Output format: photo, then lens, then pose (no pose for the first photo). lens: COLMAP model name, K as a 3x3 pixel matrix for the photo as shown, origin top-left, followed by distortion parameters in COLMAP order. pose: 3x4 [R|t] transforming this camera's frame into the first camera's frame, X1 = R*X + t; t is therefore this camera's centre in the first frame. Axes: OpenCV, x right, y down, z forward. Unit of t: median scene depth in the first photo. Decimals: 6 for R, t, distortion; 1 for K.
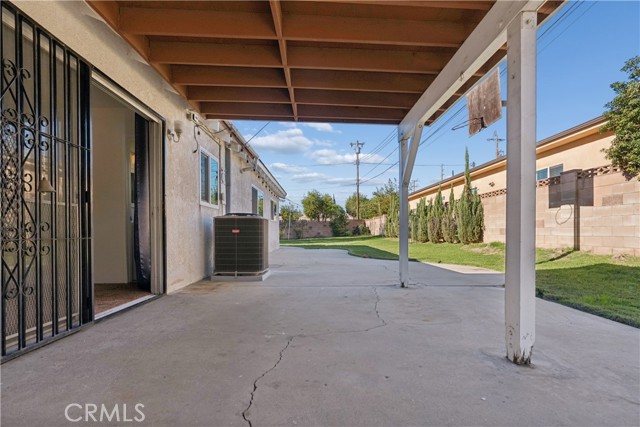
lens RADIAL K [[296.6, 0, 335.8], [0, 296.6, 234.3], [0, 0, 1]] dist [-0.011506, 0.002364]
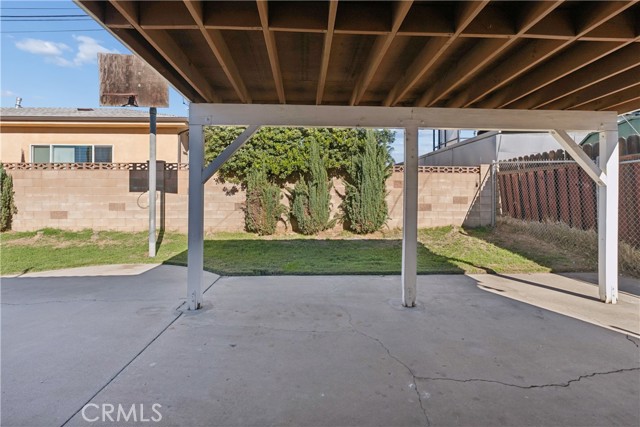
lens RADIAL K [[296.6, 0, 319.3], [0, 296.6, 209.3], [0, 0, 1]] dist [-0.011506, 0.002364]
pose [[0.020398, -0.030740, 0.999319, -0.835516], [0.010546, 0.999478, 0.030529, -0.161687], [-0.999736, 0.009916, 0.020711, 1.024851]]
